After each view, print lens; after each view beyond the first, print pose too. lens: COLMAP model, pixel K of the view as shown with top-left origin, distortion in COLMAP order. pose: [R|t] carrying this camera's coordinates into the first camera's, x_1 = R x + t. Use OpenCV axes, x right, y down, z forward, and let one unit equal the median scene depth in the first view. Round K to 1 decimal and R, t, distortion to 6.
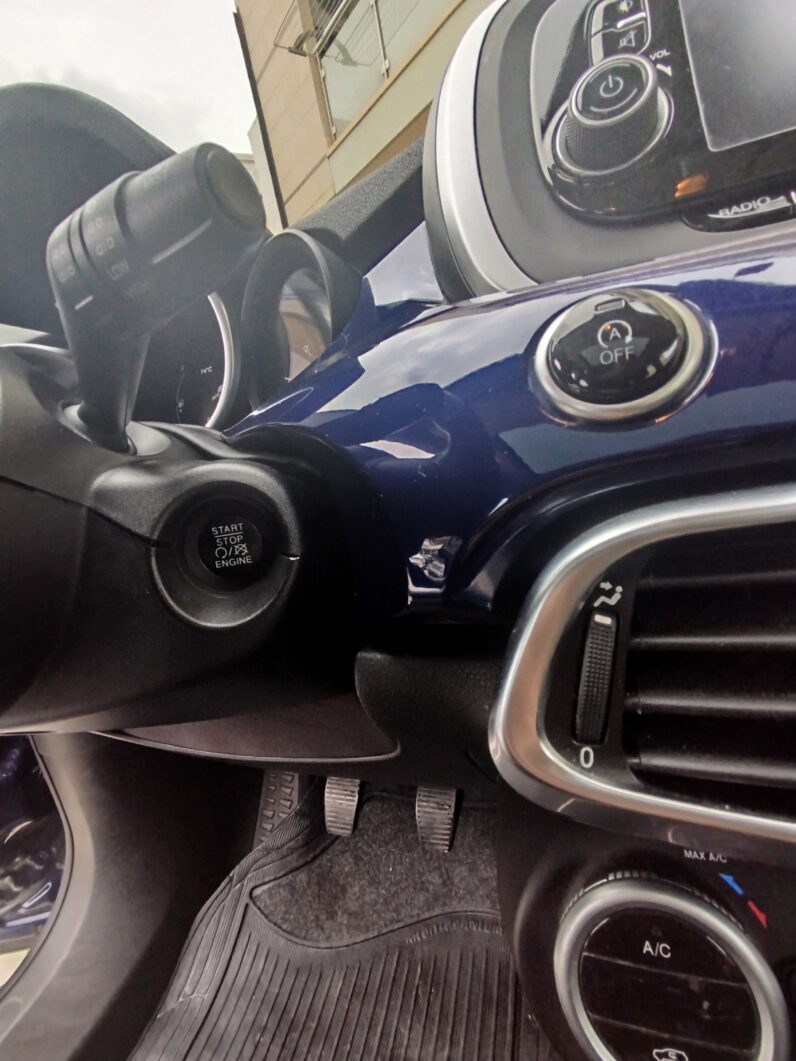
lens RADIAL K [[493.4, 0, 398.2], [0, 493.4, 527.2], [0, 0, 1]] dist [-0.019946, 0.013490]
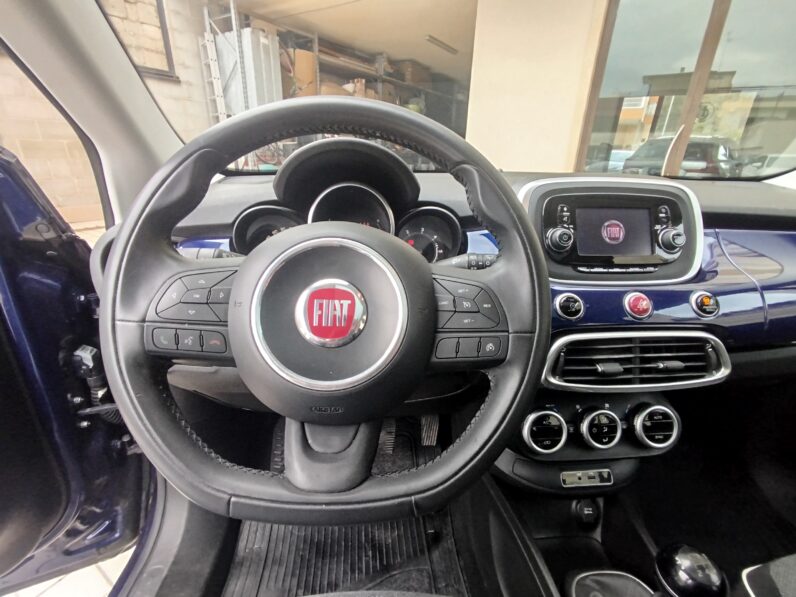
lens RADIAL K [[370.1, 0, 397.8], [0, 370.1, 301.2], [0, 0, 1]] dist [-0.019946, 0.013490]
pose [[0.901804, 0.053990, 0.428759, -2.964920], [-0.094331, 0.992832, 0.073386, -0.513622], [-0.421724, -0.106625, 0.900433, -1.838226]]
